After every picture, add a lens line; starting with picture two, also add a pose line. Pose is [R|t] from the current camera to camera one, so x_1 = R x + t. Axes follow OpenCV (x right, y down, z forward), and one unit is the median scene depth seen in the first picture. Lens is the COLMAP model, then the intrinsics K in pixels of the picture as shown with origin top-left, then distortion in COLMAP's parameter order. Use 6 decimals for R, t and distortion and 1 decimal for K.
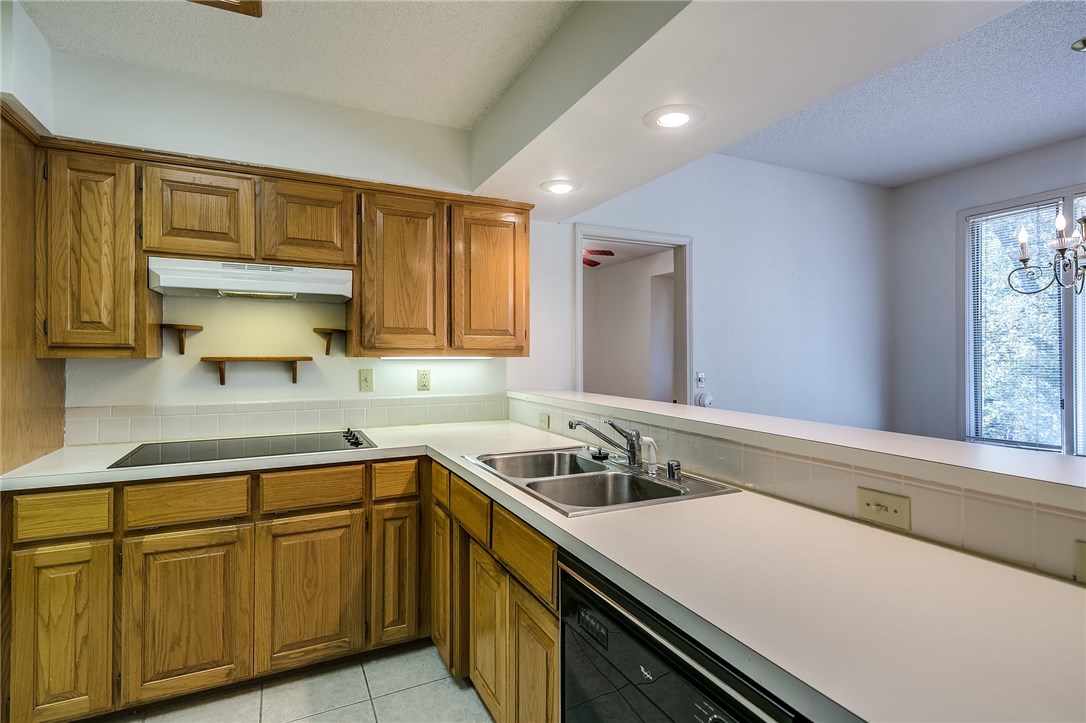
lens RADIAL K [[526.9, 0, 537.4], [0, 526.9, 357.7], [0, 0, 1]] dist [0.015612, -0.003521]
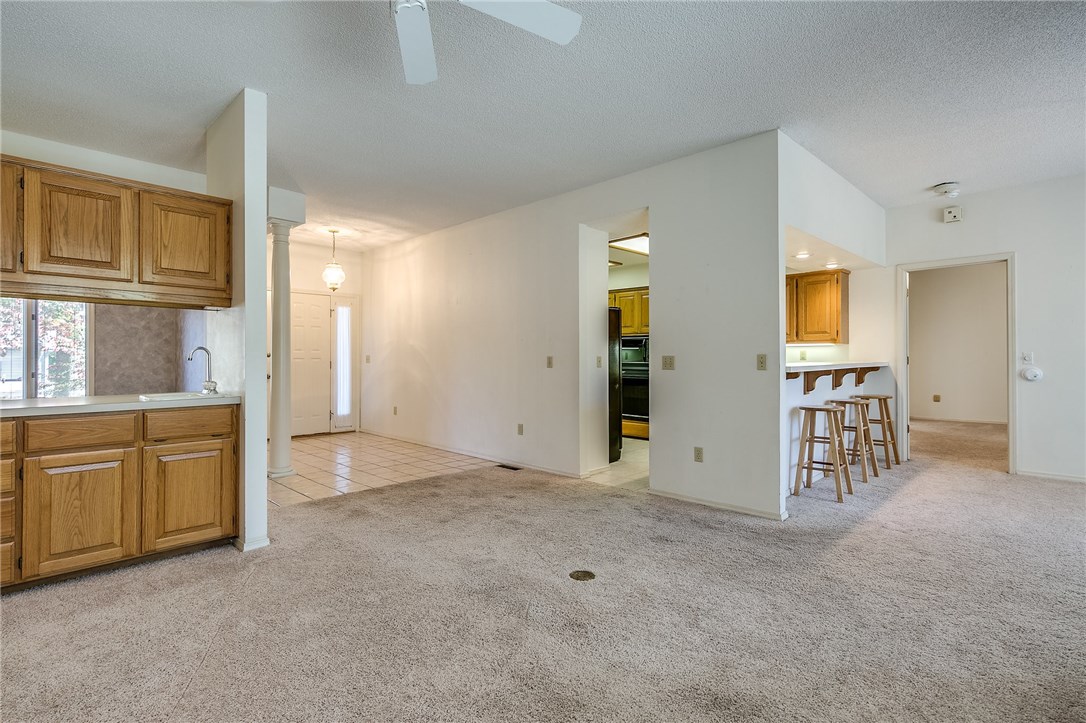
lens RADIAL K [[526.9, 0, 545.7], [0, 526.9, 354.8], [0, 0, 1]] dist [0.015612, -0.003521]
pose [[0.331018, -0.004703, -0.943613, 1.643156], [-0.000024, 0.999988, -0.004992, 0.055693], [0.943624, 0.001675, 0.331014, -0.797057]]
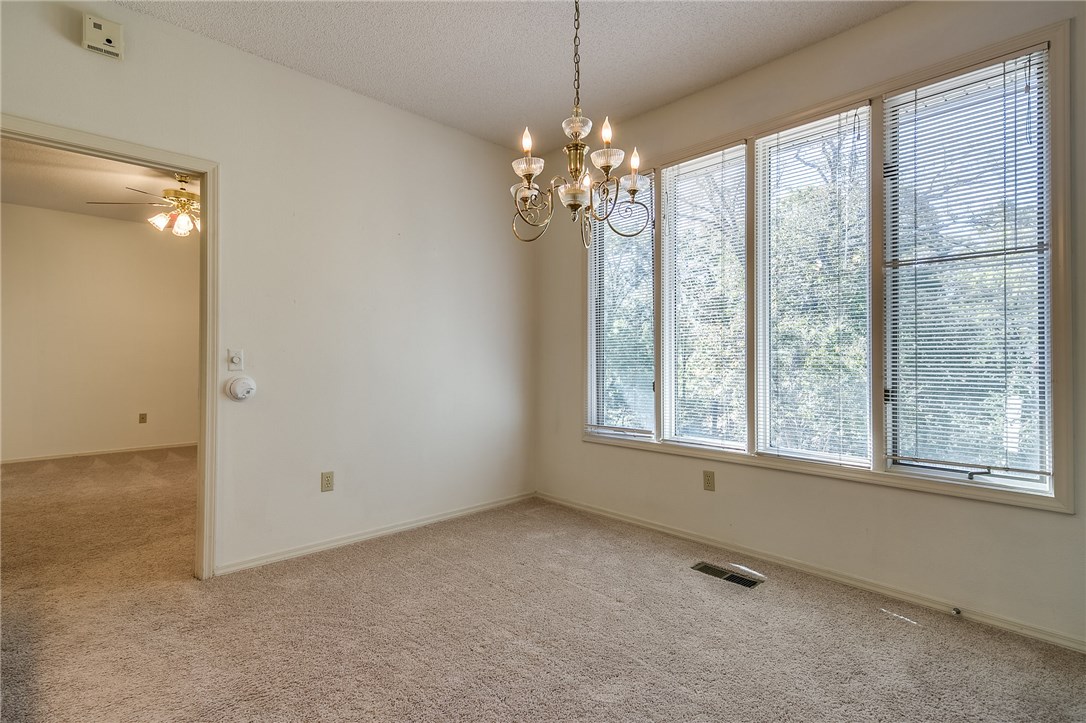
lens RADIAL K [[526.9, 0, 540.0], [0, 526.9, 357.2], [0, 0, 1]] dist [0.015612, -0.003521]
pose [[0.948506, 0.006789, 0.316686, 0.677416], [-0.003227, 0.999926, -0.011770, 0.063852], [-0.316742, 0.010142, 0.948457, 0.240488]]
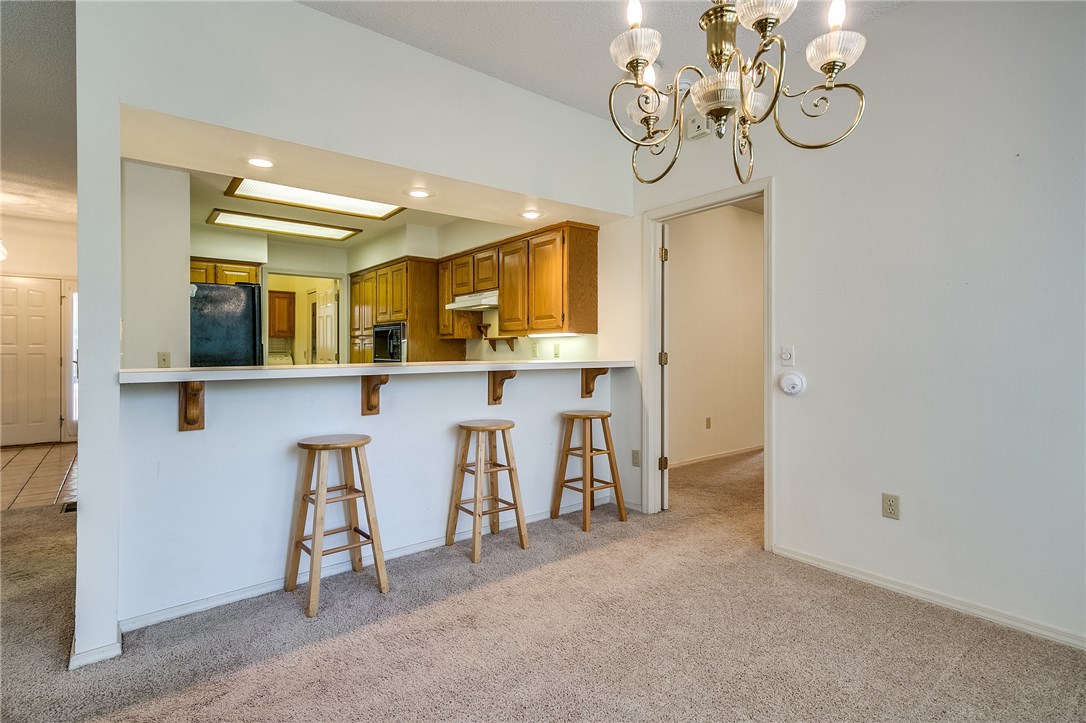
lens RADIAL K [[526.9, 0, 538.4], [0, 526.9, 354.0], [0, 0, 1]] dist [0.015612, -0.003521]
pose [[0.218992, 0.003525, -0.975720, 1.392406], [-0.001063, 0.999994, 0.003374, 0.051141], [0.975726, 0.000298, 0.218994, 0.677261]]
